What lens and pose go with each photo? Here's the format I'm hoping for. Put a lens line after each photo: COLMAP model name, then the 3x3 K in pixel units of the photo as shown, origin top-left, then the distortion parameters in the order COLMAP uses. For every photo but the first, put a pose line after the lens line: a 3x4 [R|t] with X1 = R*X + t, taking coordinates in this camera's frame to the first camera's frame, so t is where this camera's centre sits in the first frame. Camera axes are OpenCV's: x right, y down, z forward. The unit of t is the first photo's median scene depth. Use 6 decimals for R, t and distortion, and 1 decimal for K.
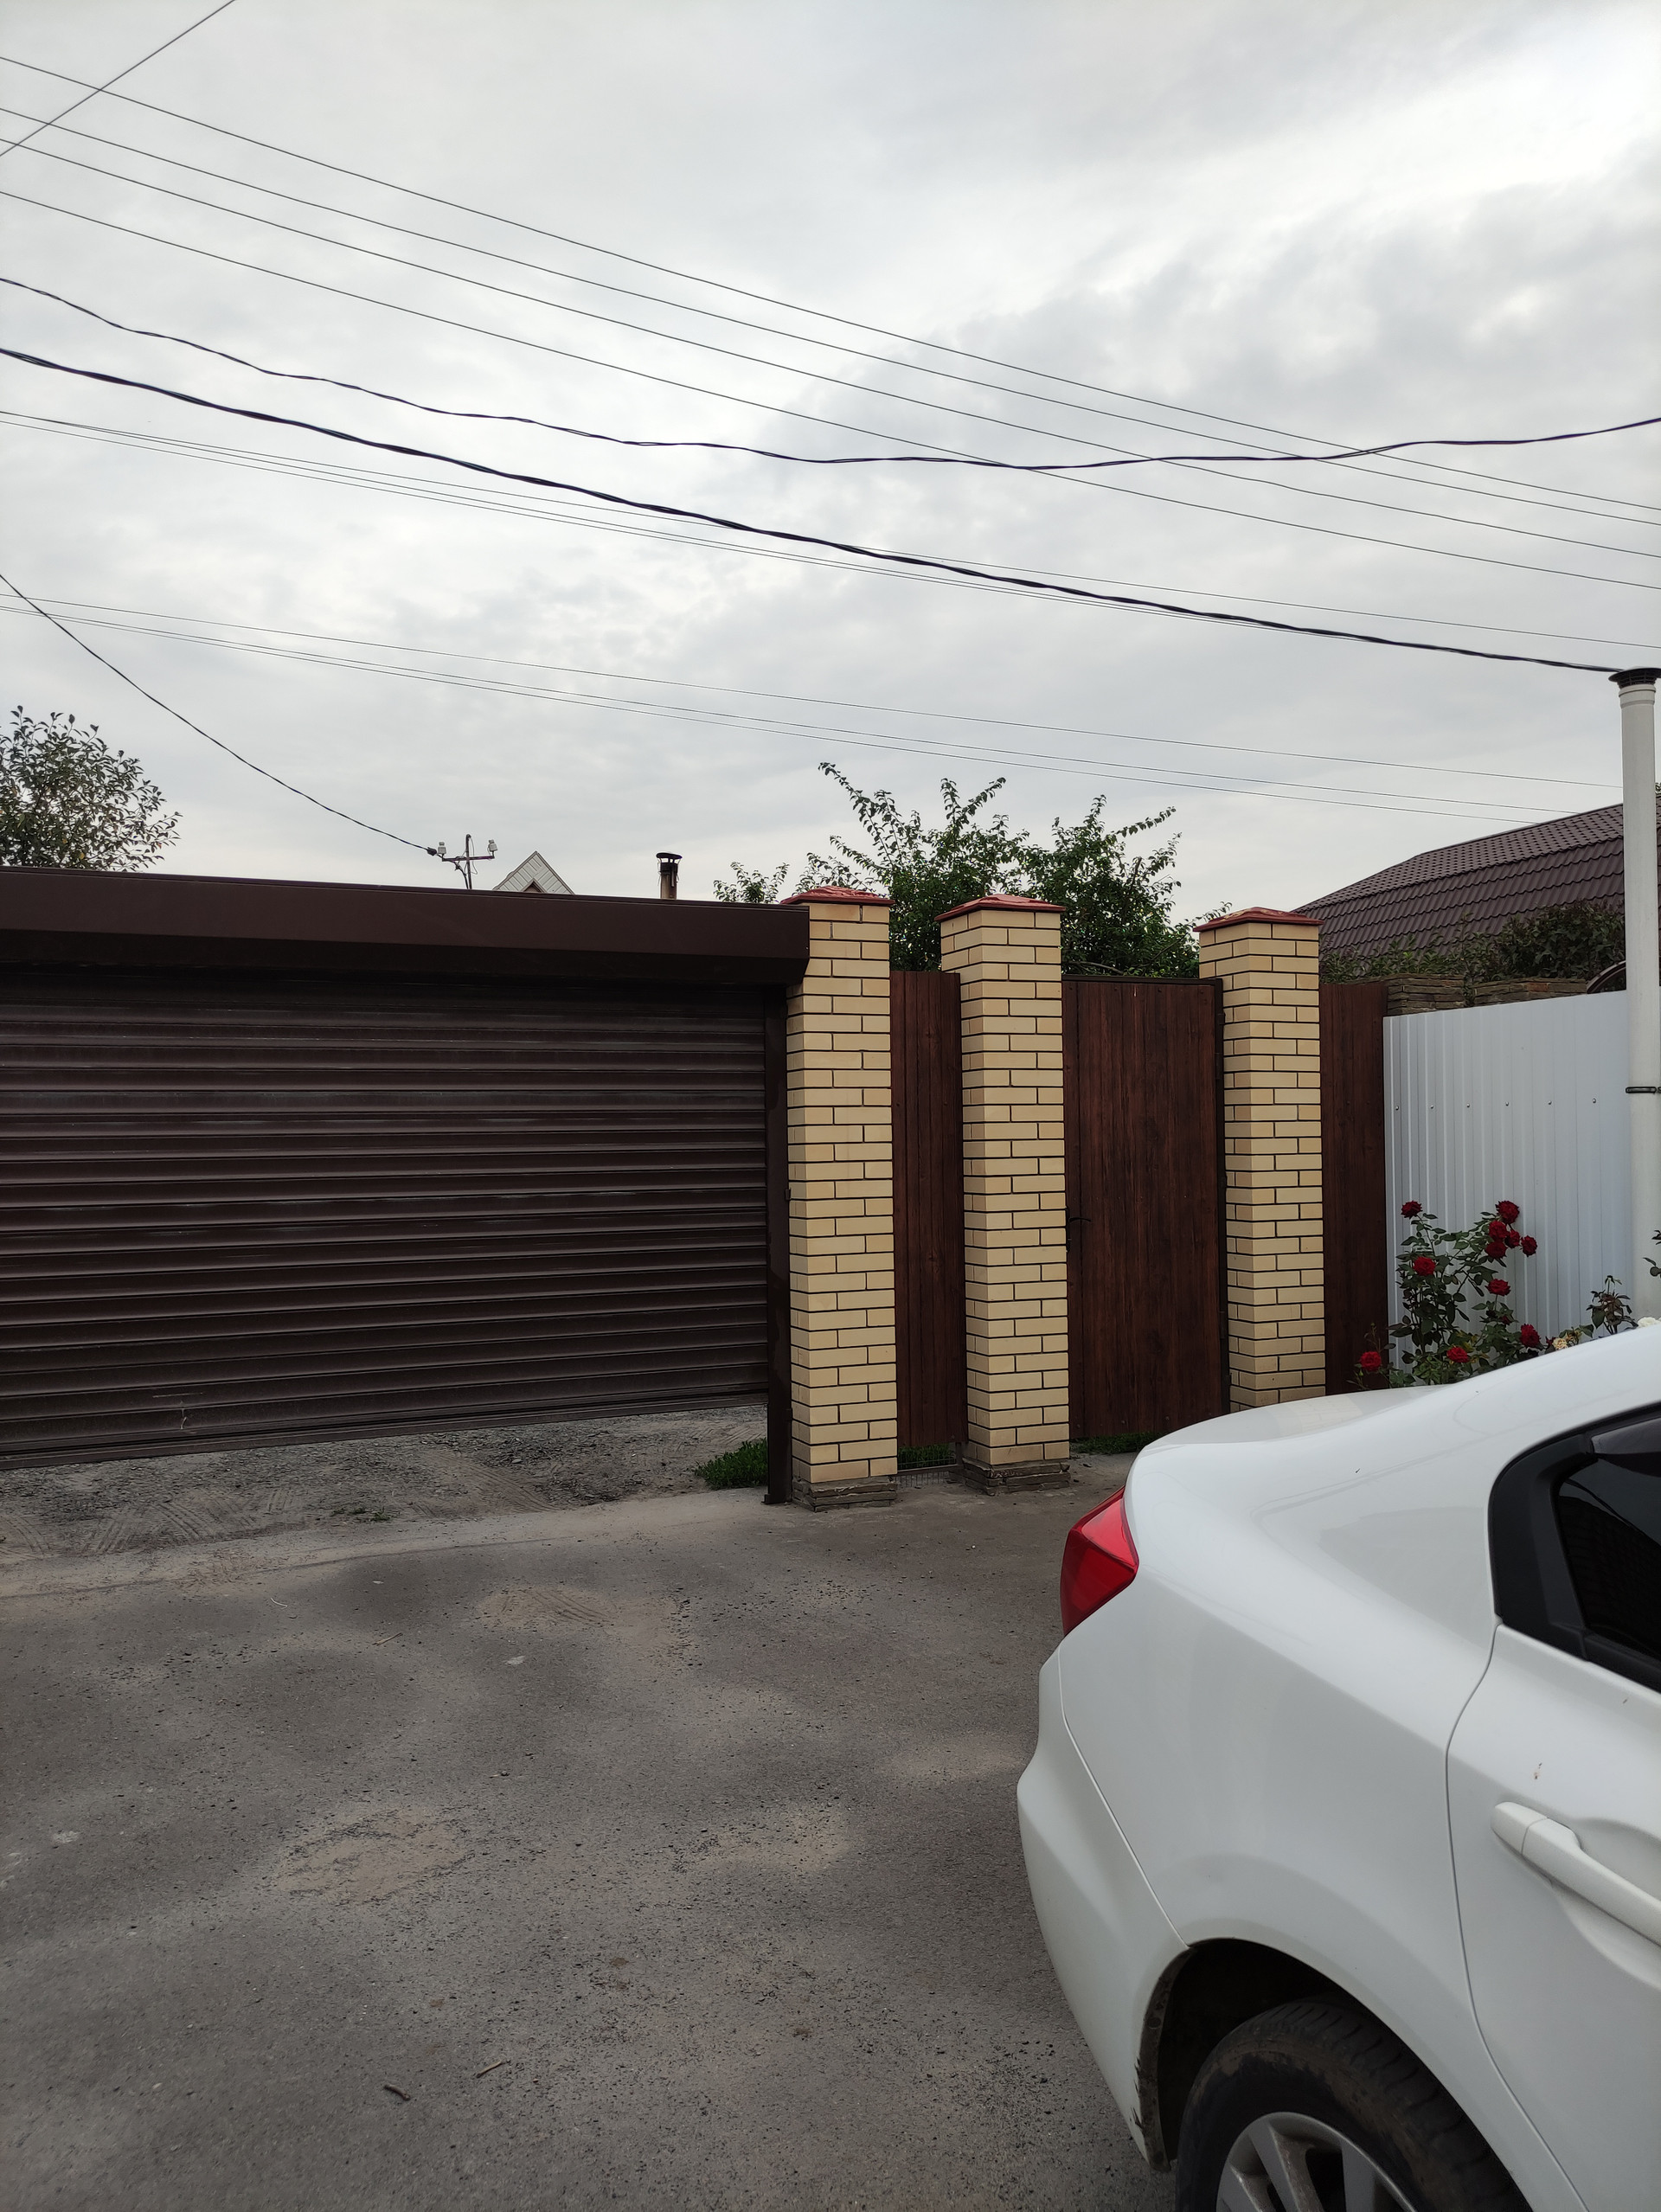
lens RADIAL K [[1644.9, 0, 832.0], [0, 1644.9, 1101.5], [0, 0, 1]] dist [0.046925, -0.034153]
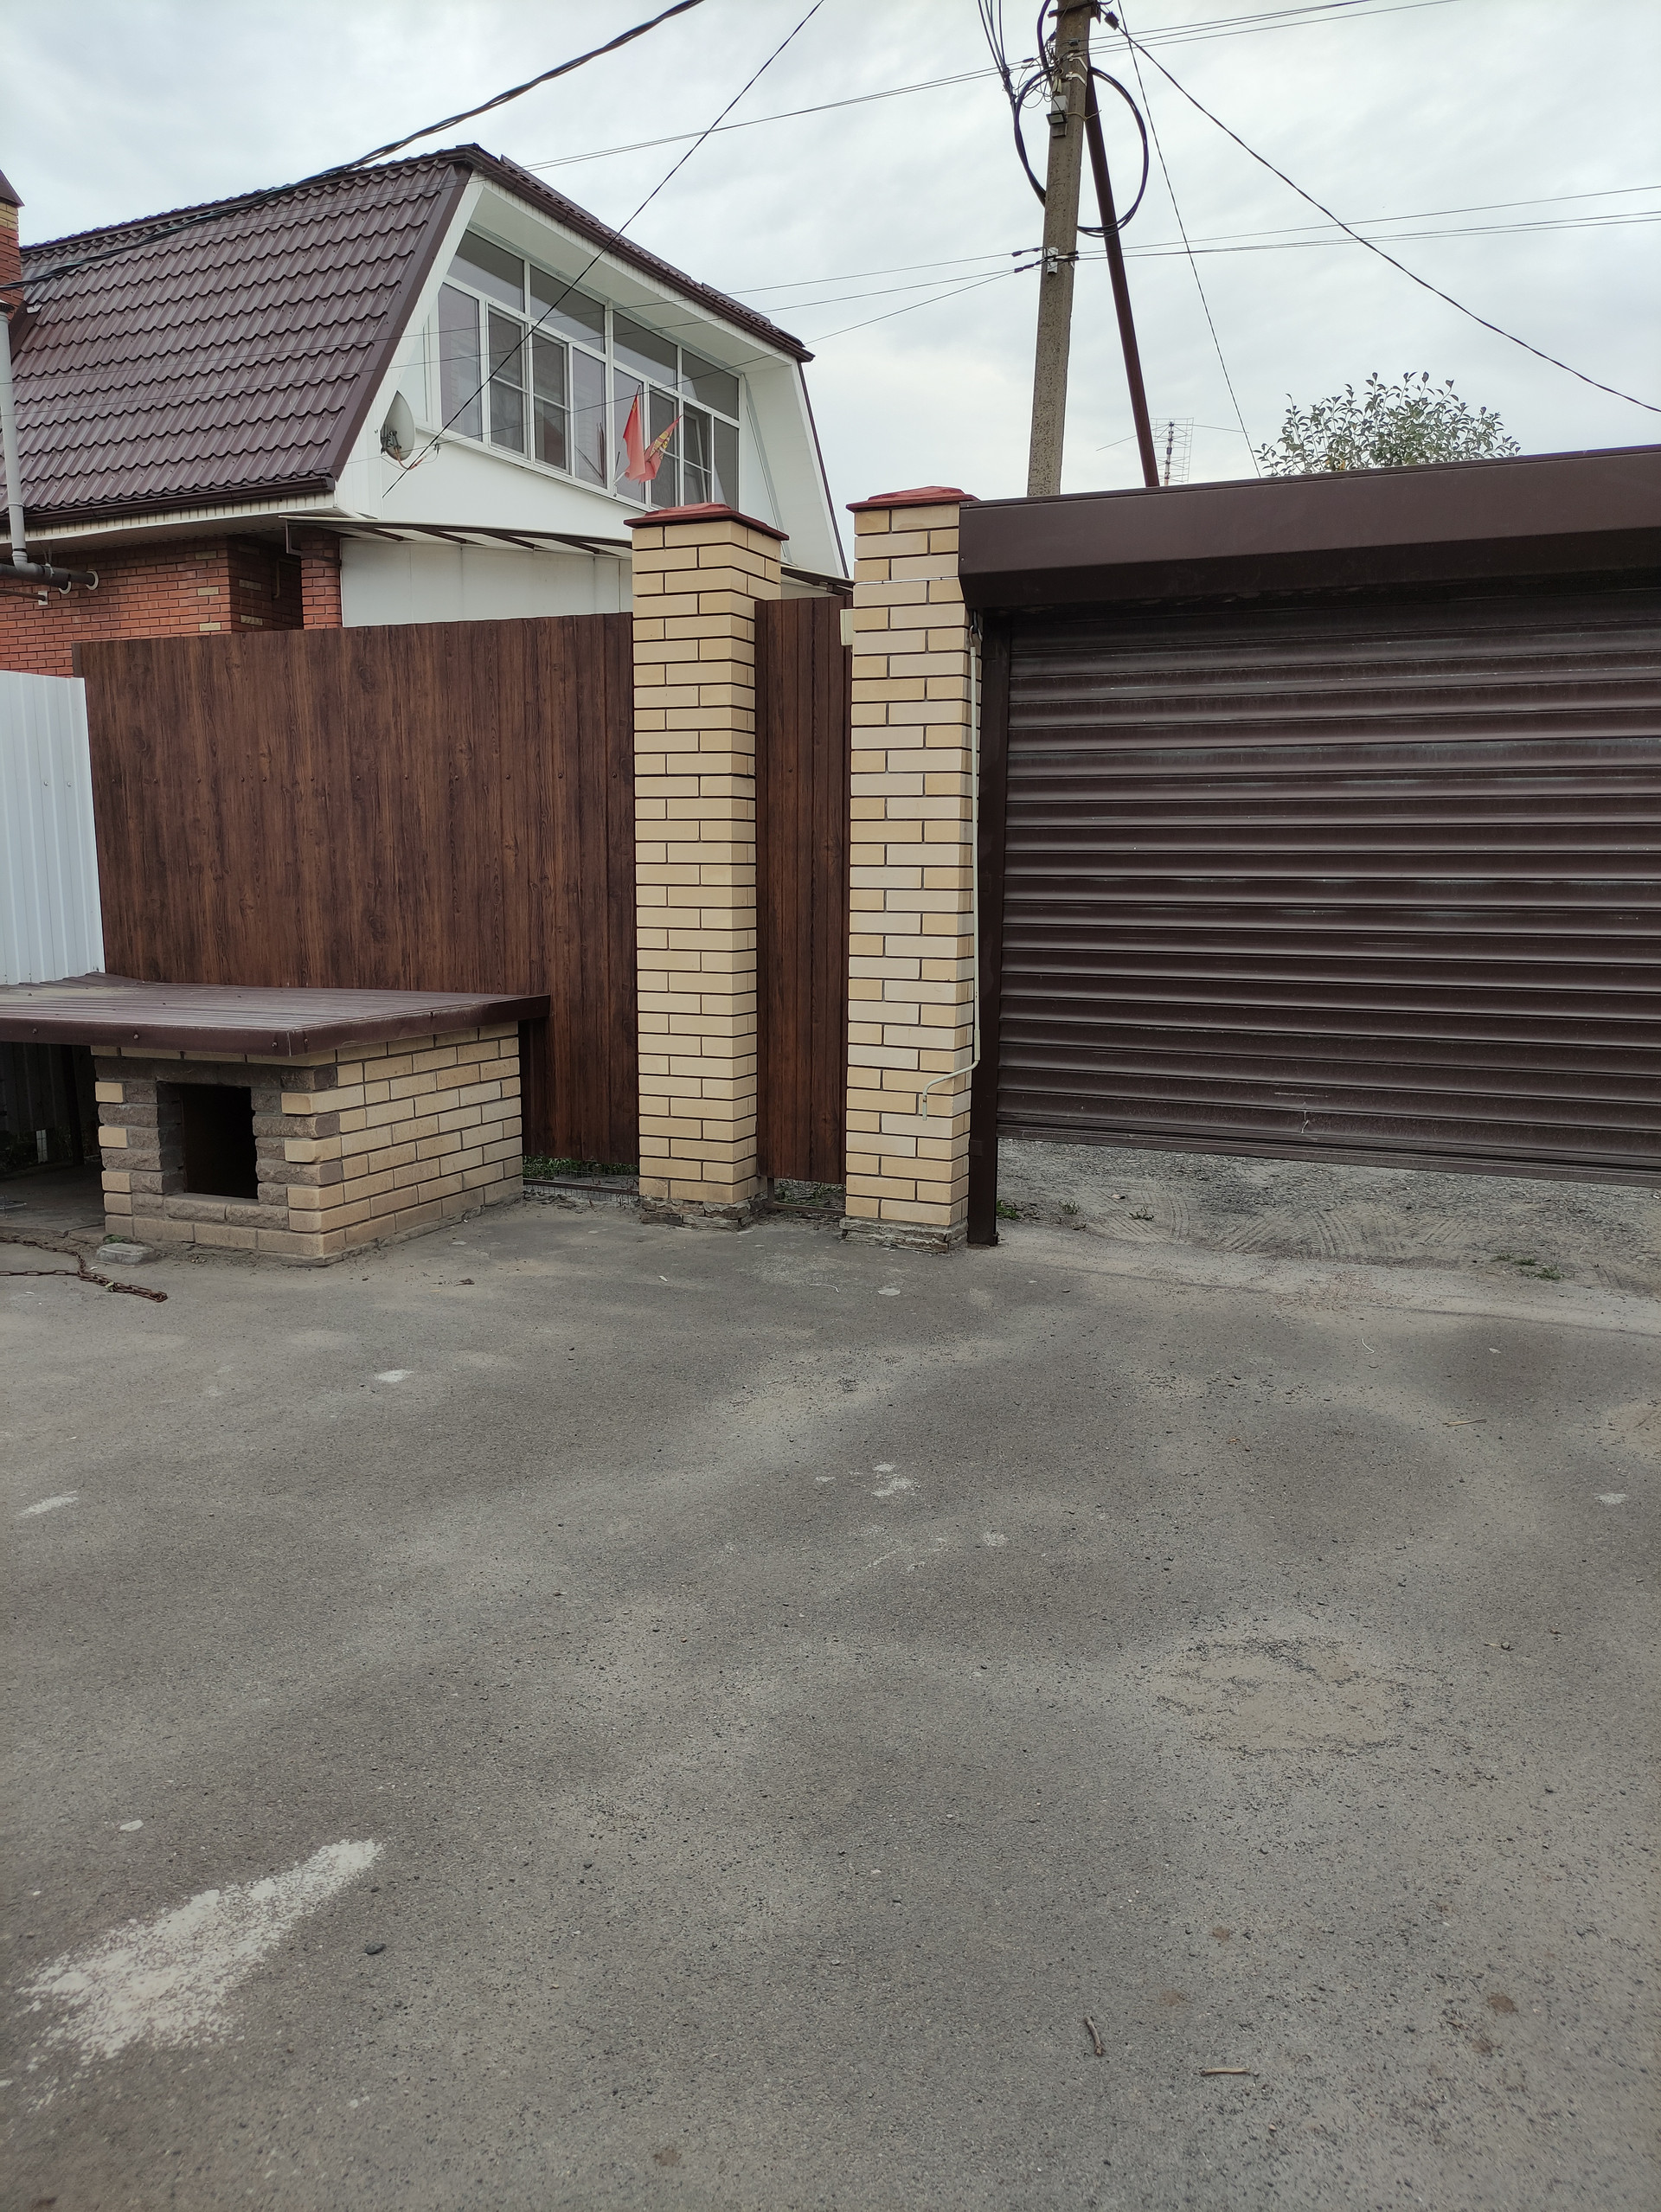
lens RADIAL K [[1644.9, 0, 819.4], [0, 1644.9, 1107.8], [0, 0, 1]] dist [0.046925, -0.034153]
pose [[0.694605, 0.128186, -0.707879, 0.054181], [-0.002869, 0.984482, 0.175460, 0.029549], [0.719386, -0.119845, 0.684194, 0.208693]]
